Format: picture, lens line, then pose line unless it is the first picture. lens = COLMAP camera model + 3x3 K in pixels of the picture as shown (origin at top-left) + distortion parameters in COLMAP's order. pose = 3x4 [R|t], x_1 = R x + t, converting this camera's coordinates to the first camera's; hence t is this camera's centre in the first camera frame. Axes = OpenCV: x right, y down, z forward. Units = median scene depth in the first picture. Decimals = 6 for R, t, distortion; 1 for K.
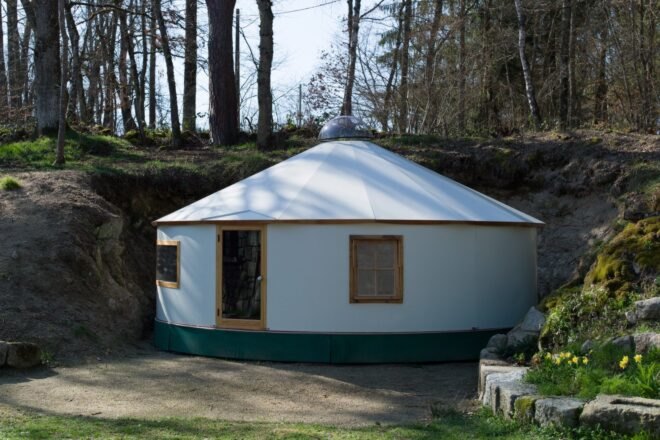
lens RADIAL K [[958.3, 0, 330.0], [0, 958.3, 220.0], [0, 0, 1]] dist [-0.004007, 0.030285]
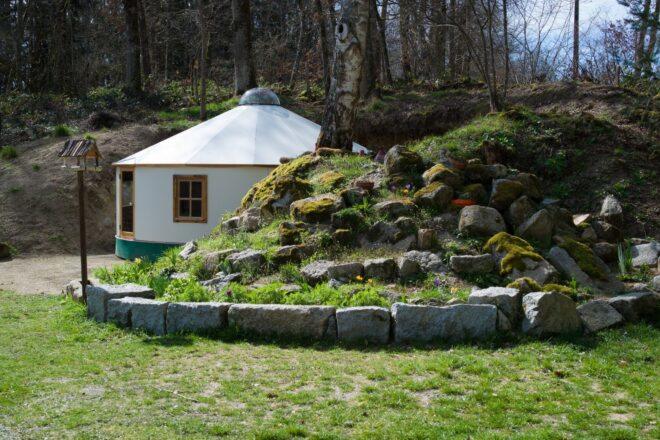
lens RADIAL K [[958.3, 0, 330.0], [0, 958.3, 220.0], [0, 0, 1]] dist [-0.004007, 0.030285]
pose [[0.890199, 0.023983, -0.454939, 0.683583], [0.007579, 0.997696, 0.067425, -0.008858], [0.455508, -0.063470, 0.887966, -0.127697]]
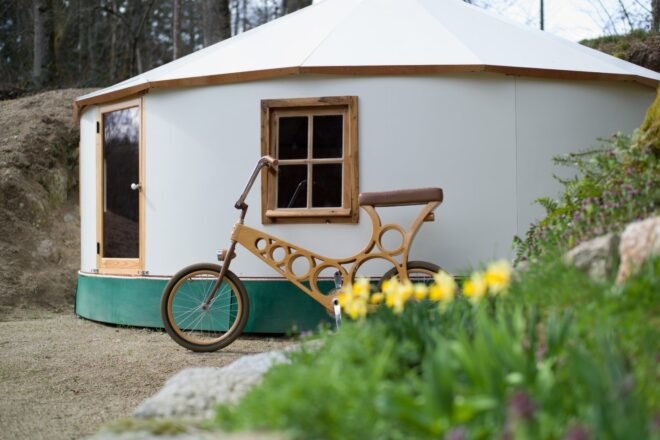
lens RADIAL K [[958.3, 0, 330.0], [0, 958.3, 220.0], [0, 0, 1]] dist [-0.004007, 0.030285]
pose [[0.939806, -0.017675, -0.341250, 0.189029], [0.020372, 0.999783, 0.004322, 0.064310], [0.341100, -0.011014, 0.939963, 0.388421]]
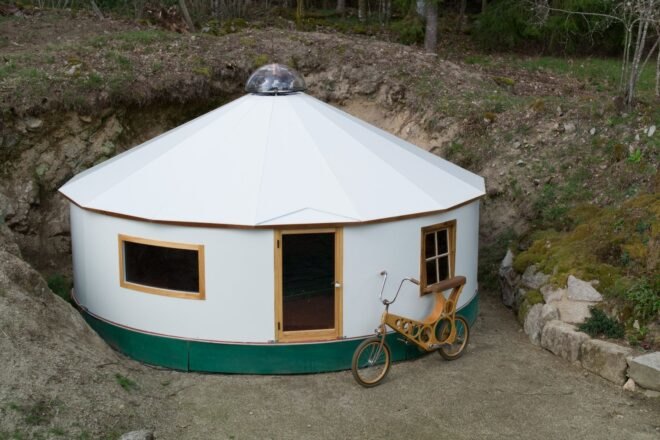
lens RADIAL K [[958.3, 0, 330.0], [0, 958.3, 220.0], [0, 0, 1]] dist [-0.004007, 0.030285]
pose [[0.757967, -0.136649, 0.637819, -0.512409], [-0.007869, 0.975824, 0.218416, -0.155551], [-0.652245, -0.170572, 0.738567, 0.275826]]
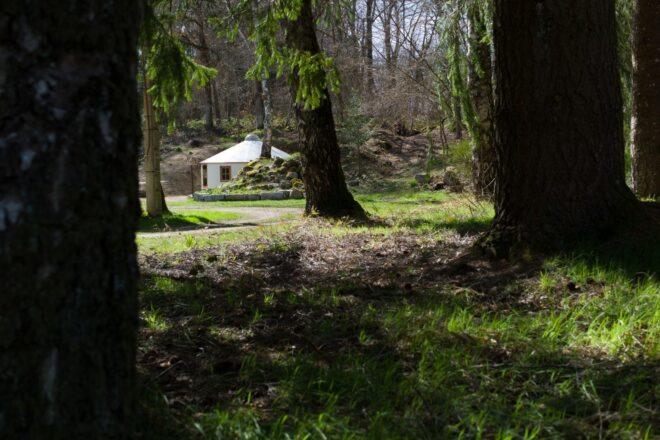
lens RADIAL K [[958.3, 0, 330.0], [0, 958.3, 220.0], [0, 0, 1]] dist [-0.004007, 0.030285]
pose [[0.846580, 0.015607, -0.532033, 2.086958], [0.026581, 0.997083, 0.071544, -0.028046], [0.531597, -0.074710, 0.843696, -1.807235]]
